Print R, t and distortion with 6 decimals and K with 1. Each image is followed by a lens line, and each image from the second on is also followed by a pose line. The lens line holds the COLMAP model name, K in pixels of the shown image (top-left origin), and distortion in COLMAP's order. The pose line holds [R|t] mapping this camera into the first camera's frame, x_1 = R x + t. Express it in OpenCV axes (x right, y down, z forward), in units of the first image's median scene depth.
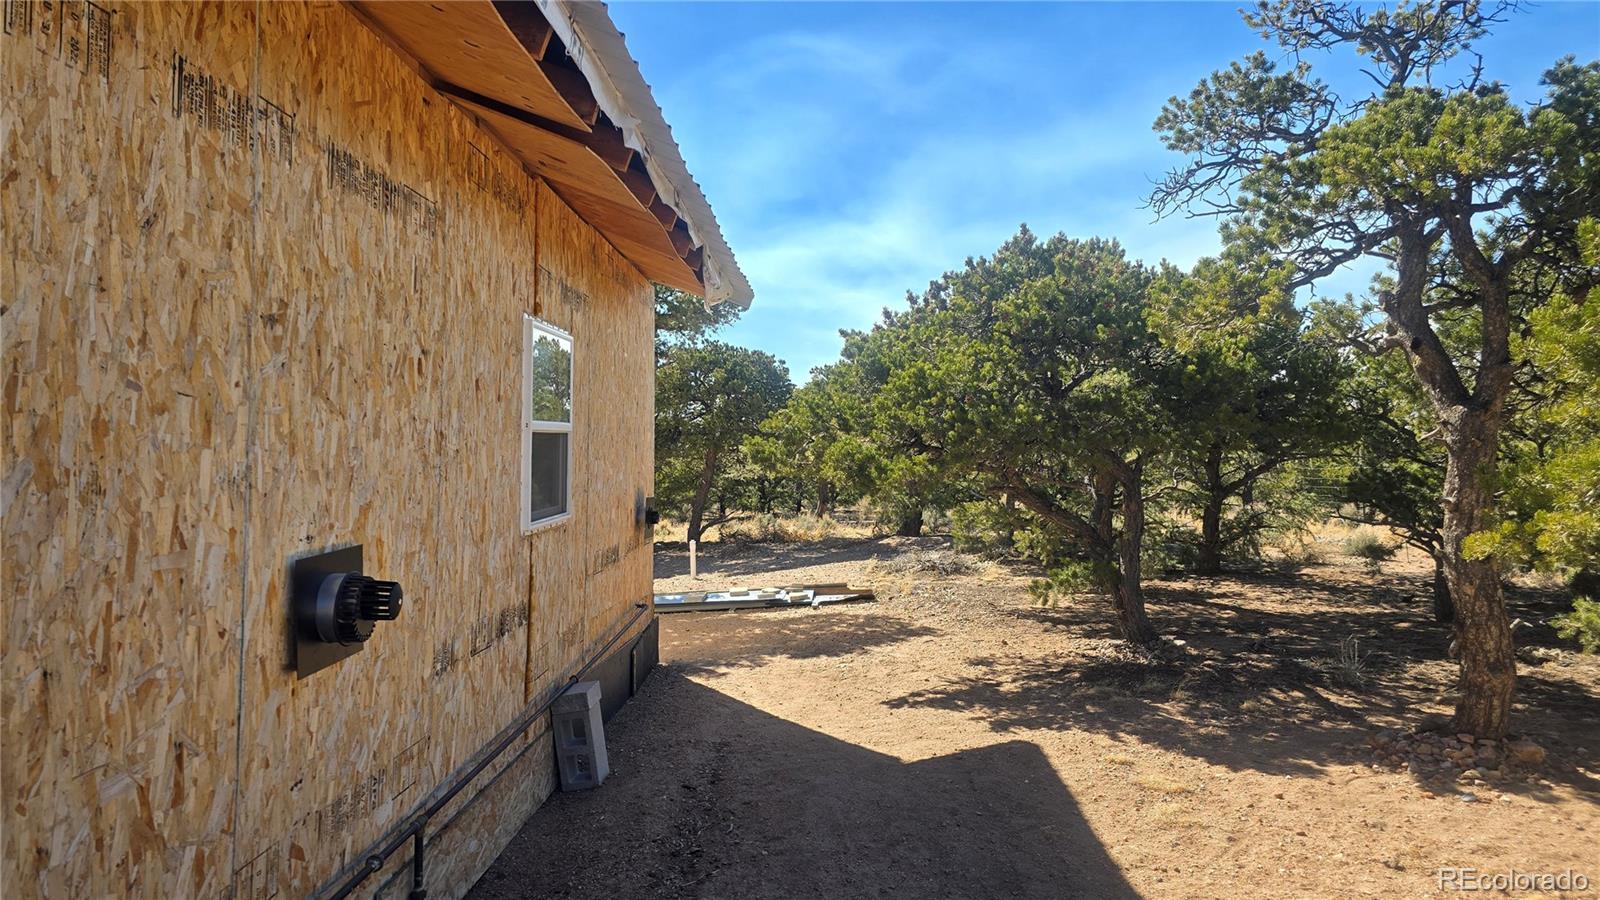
lens RADIAL K [[1075.5, 0, 800.2], [0, 1075.5, 443.3], [0, 0, 1]] dist [0.063425, -0.060969]
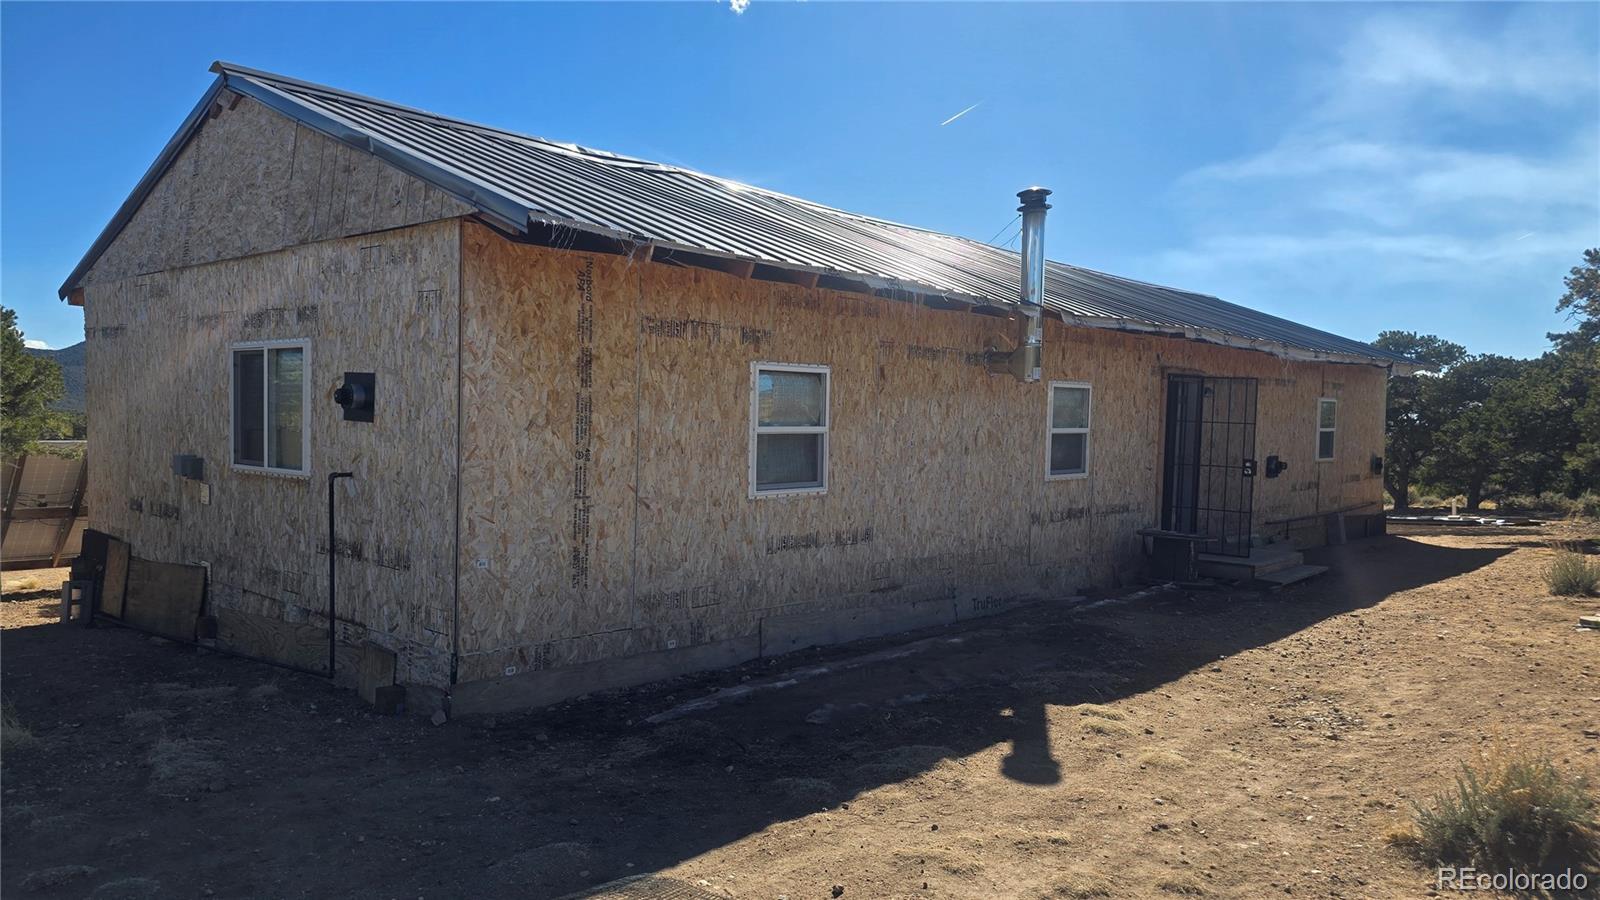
lens RADIAL K [[1075.5, 0, 800.5], [0, 1075.5, 446.9], [0, 0, 1]] dist [0.063425, -0.060969]
pose [[0.754436, 0.024805, -0.655905, 0.676798], [-0.010883, 0.999621, 0.025285, -0.028092], [0.656284, -0.011937, 0.754420, -2.351926]]
